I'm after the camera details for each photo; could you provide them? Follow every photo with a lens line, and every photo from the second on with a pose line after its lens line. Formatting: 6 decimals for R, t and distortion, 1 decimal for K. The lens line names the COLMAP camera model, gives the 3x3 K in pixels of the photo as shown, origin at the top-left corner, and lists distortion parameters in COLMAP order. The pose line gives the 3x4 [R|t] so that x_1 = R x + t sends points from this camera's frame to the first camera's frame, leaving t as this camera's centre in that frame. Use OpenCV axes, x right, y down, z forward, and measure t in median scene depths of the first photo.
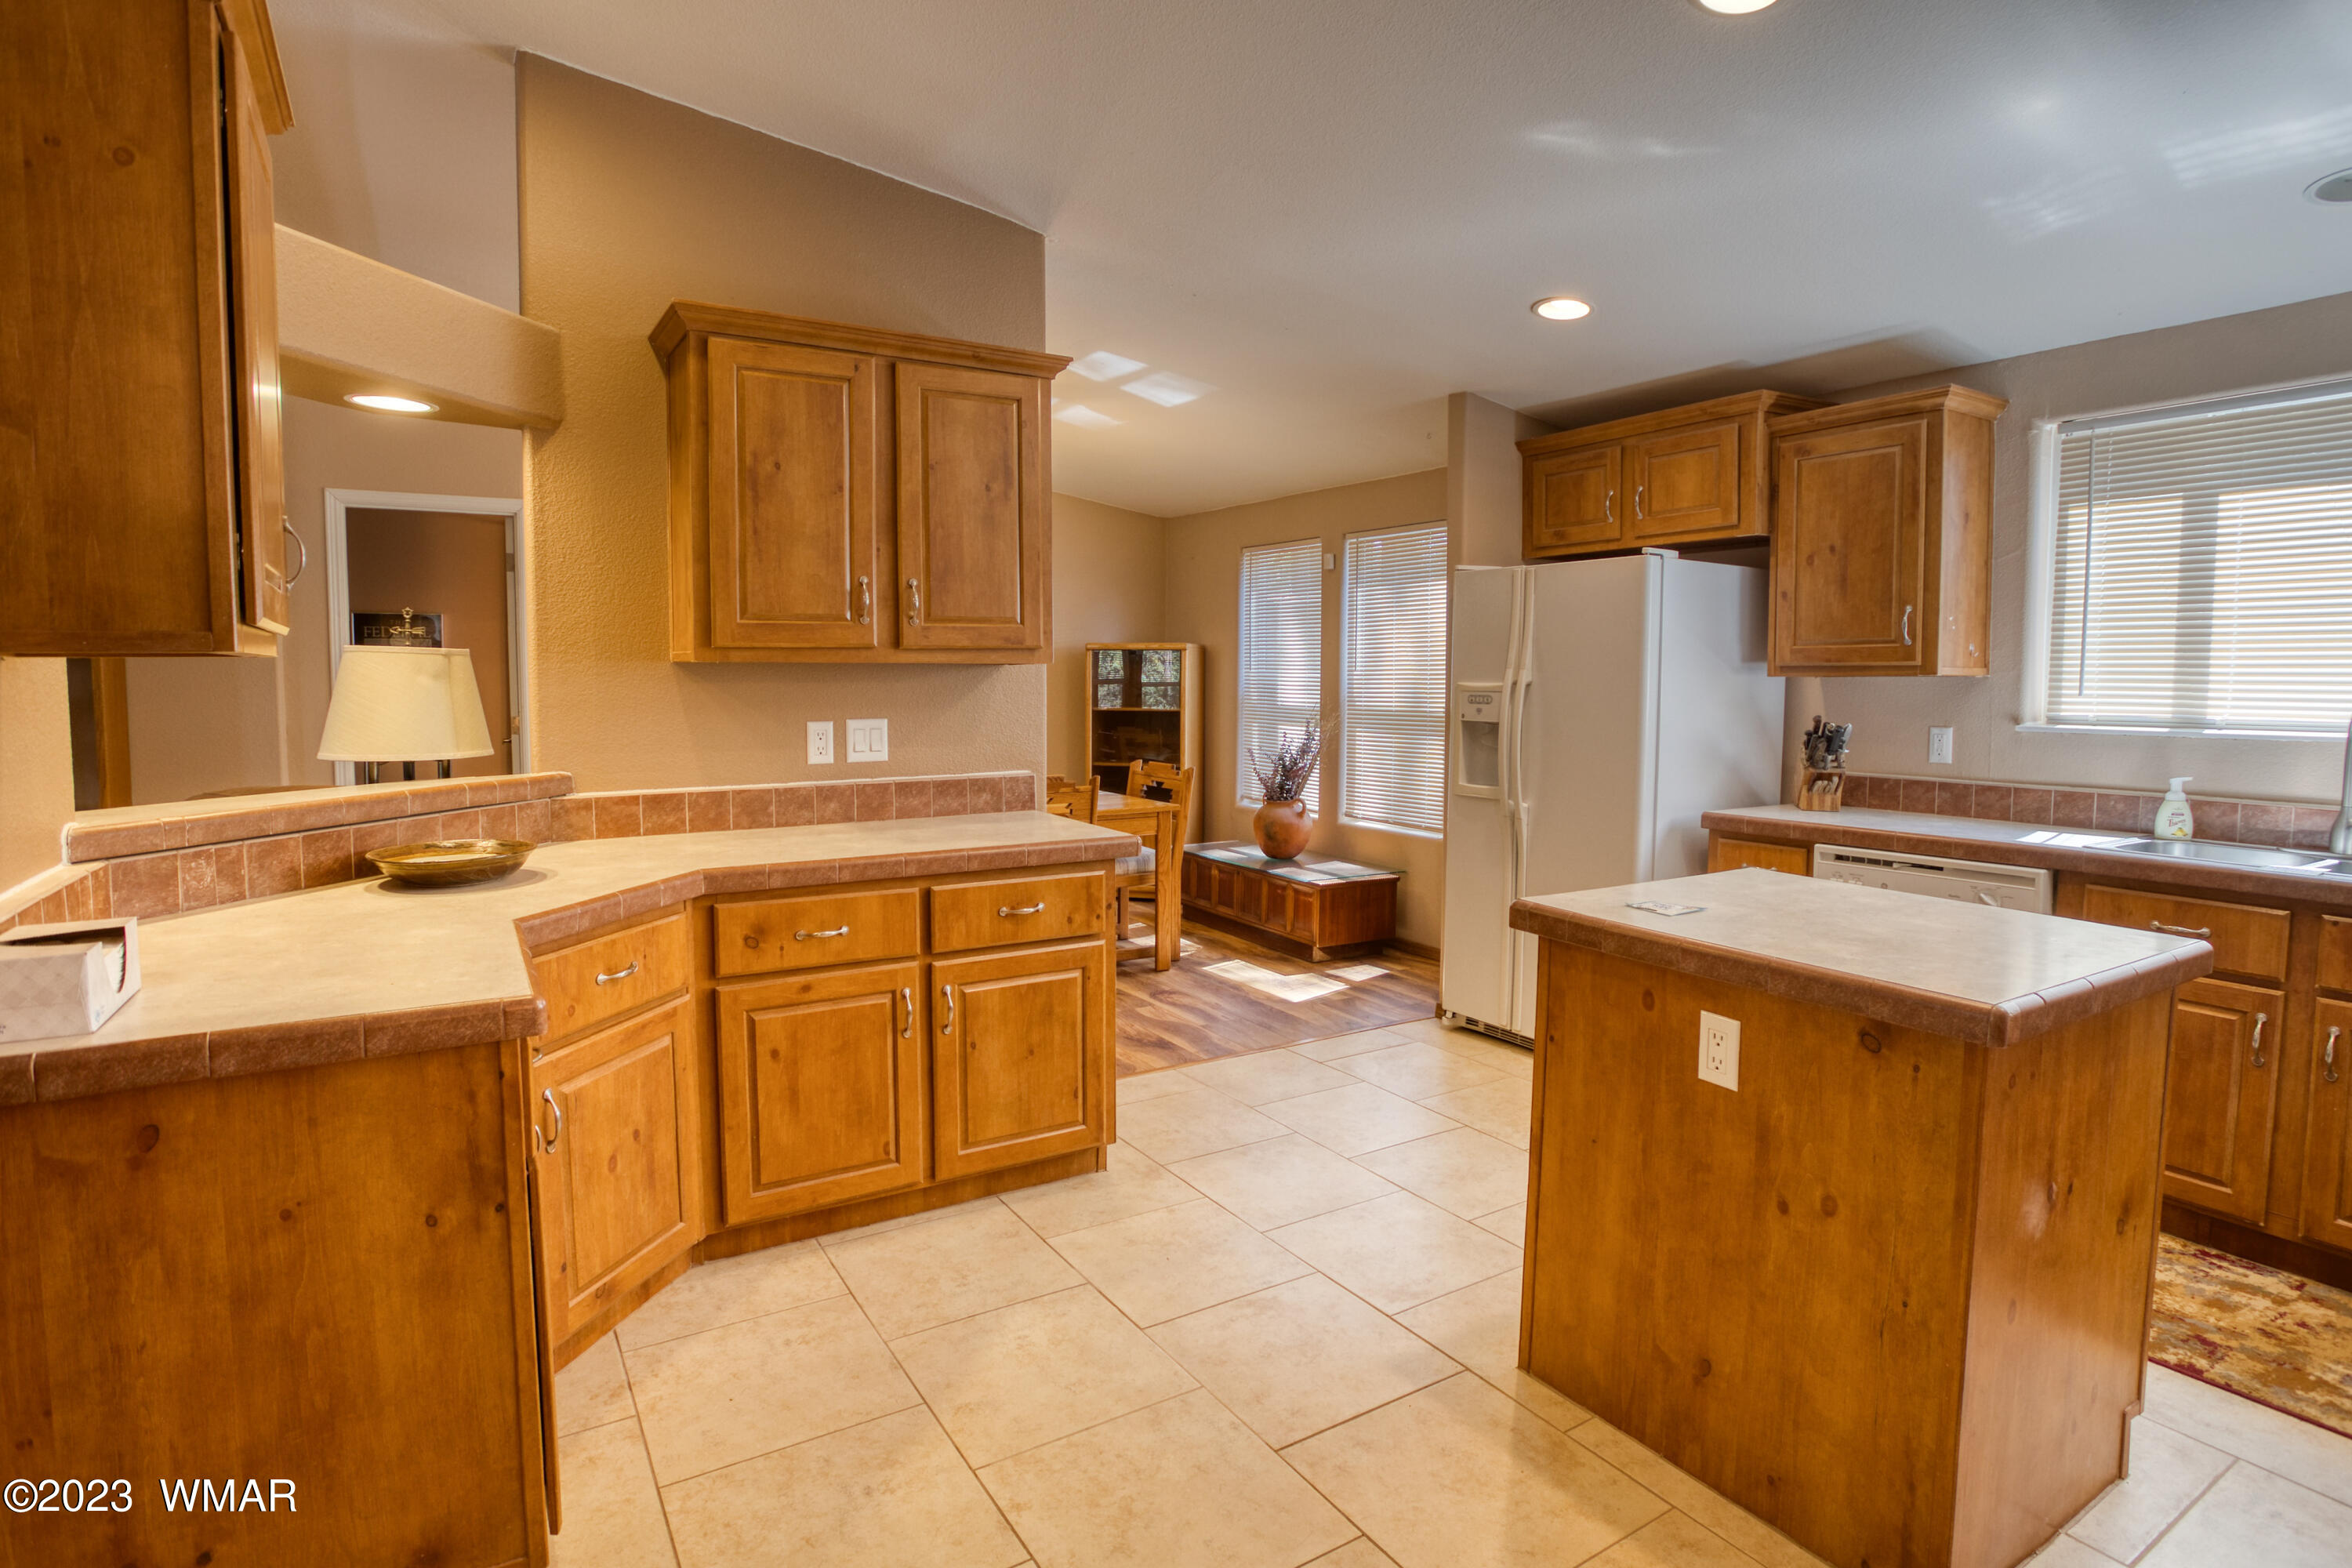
lens RADIAL K [[1219.7, 0, 1181.5], [0, 1219.7, 770.7], [0, 0, 1]] dist [-0.050342, 0.001189]
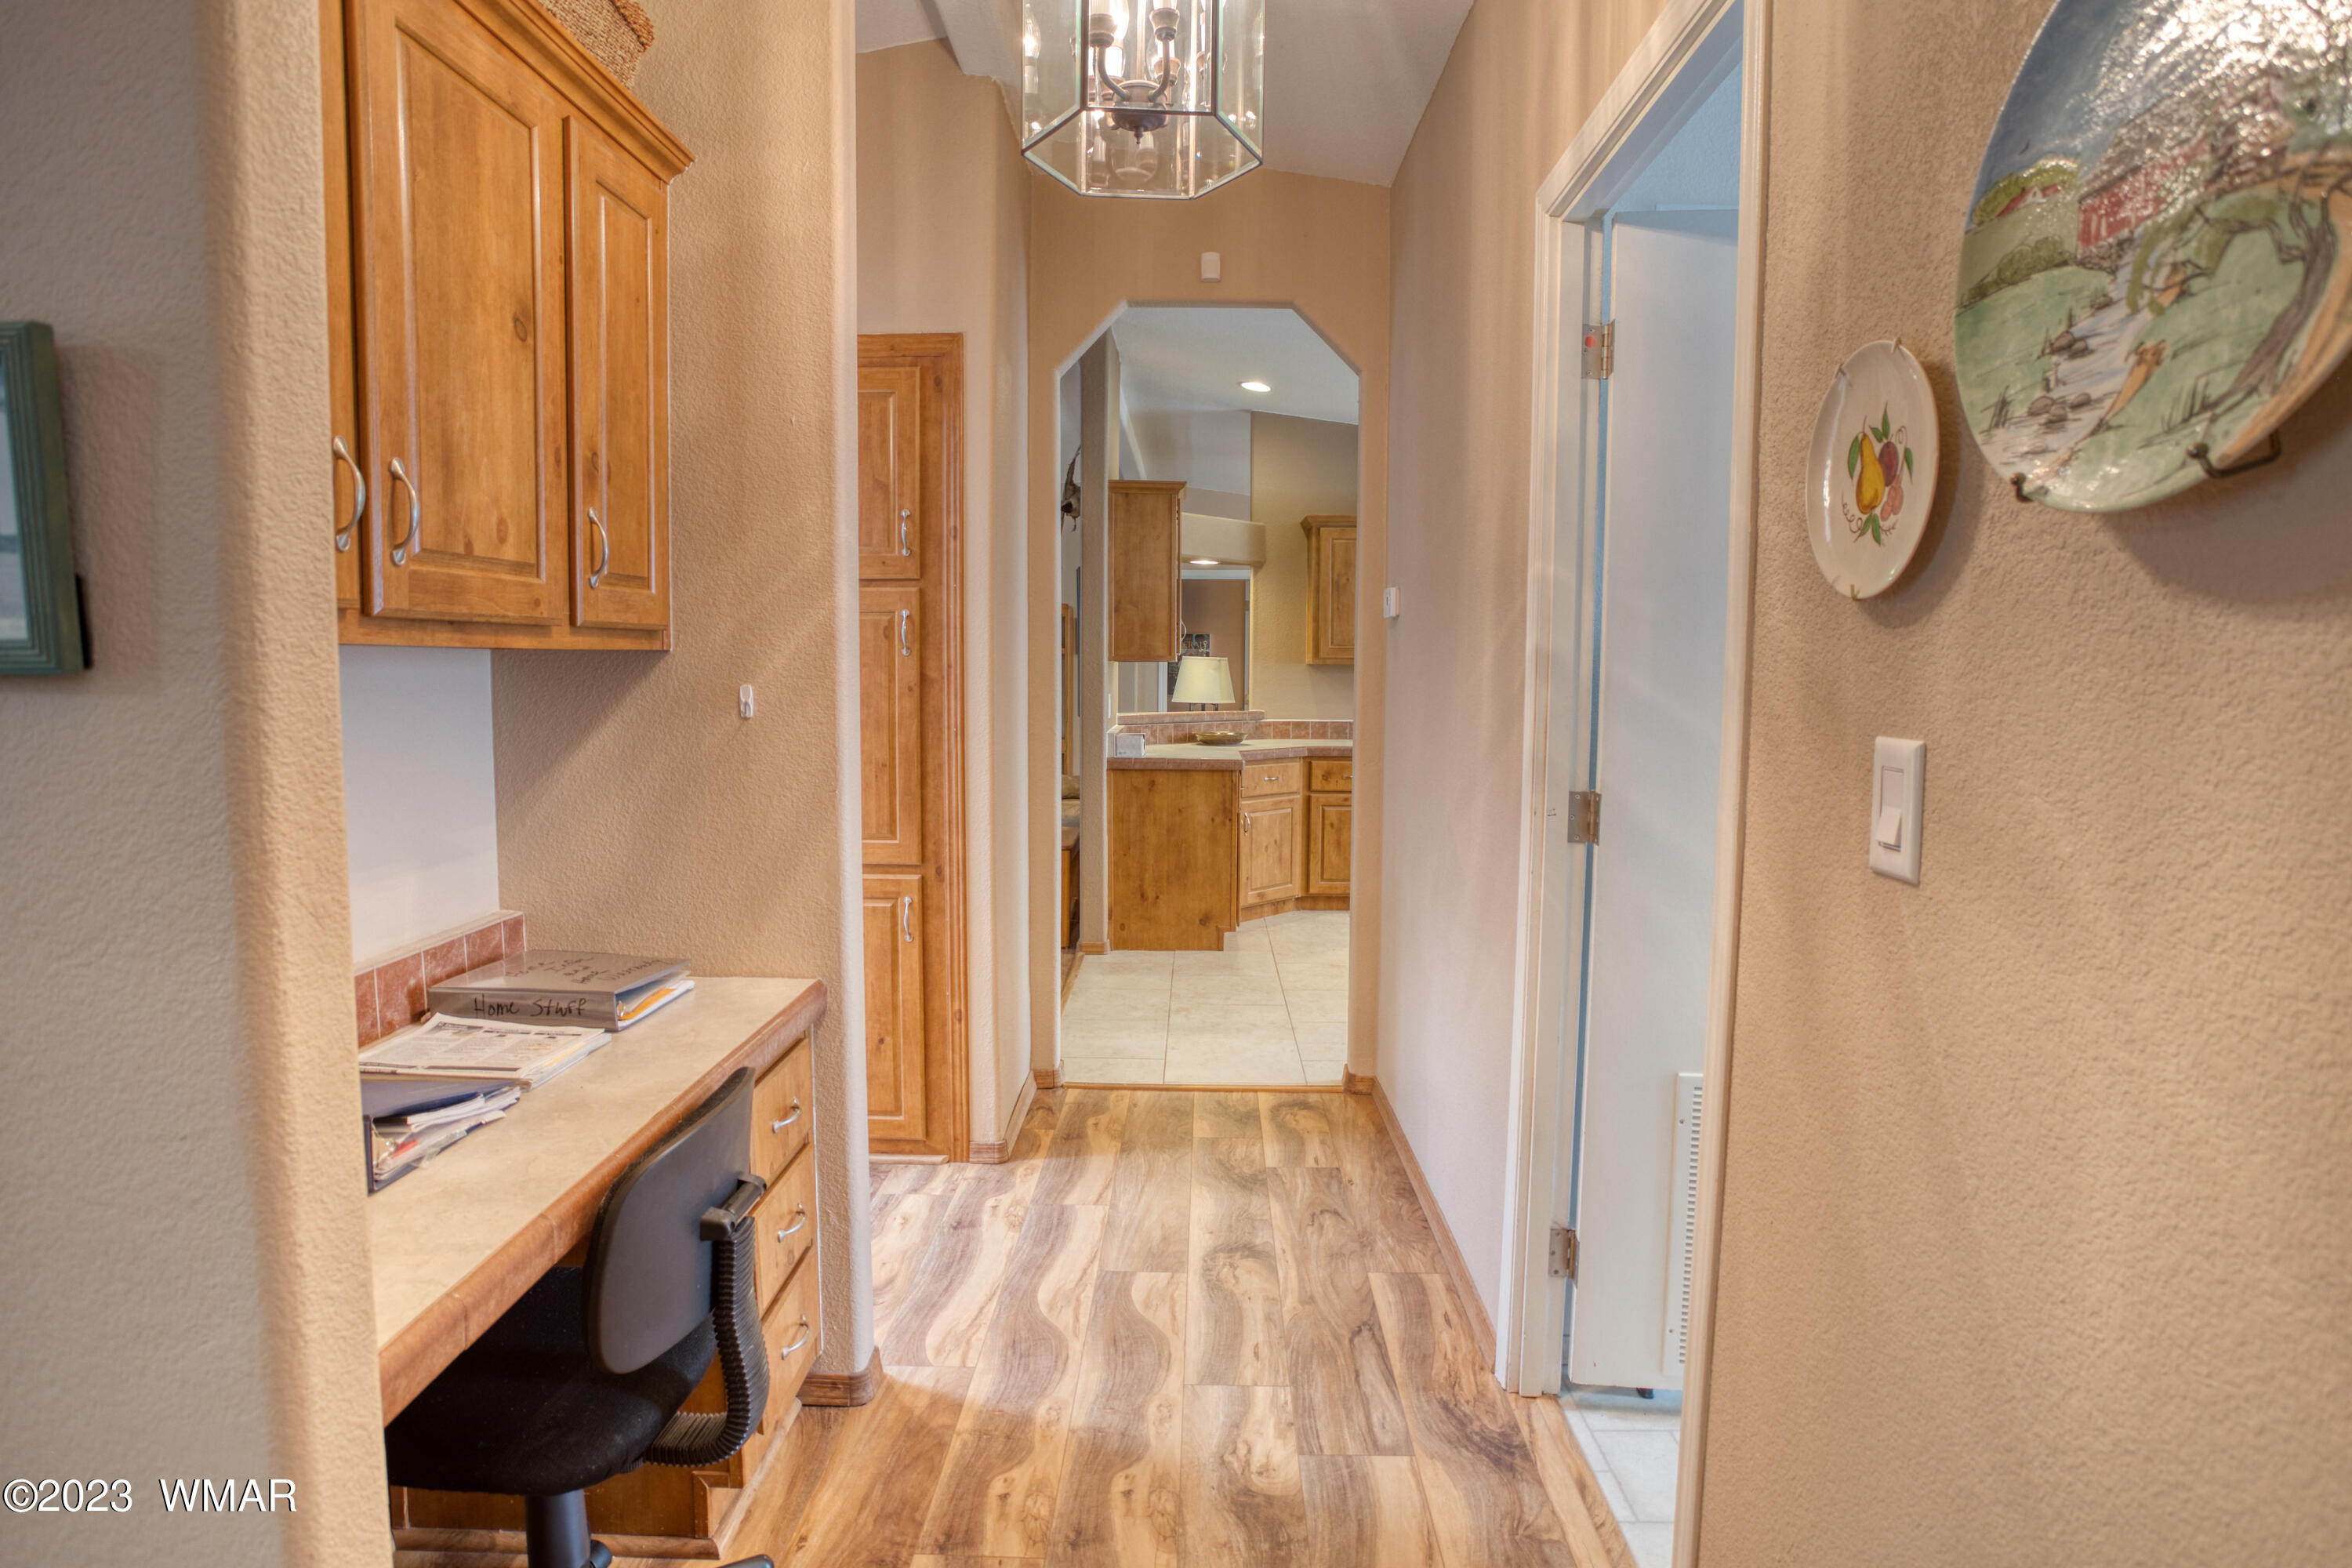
lens RADIAL K [[1231.2, 0, 1136.7], [0, 1231.2, 774.6], [0, 0, 1]] dist [-0.061538, 0.000827]
pose [[0.825058, 0.045905, -0.563180, 0.714252], [-0.041011, 0.998931, 0.021342, 0.094806], [0.563558, 0.005488, 0.826058, -1.241740]]
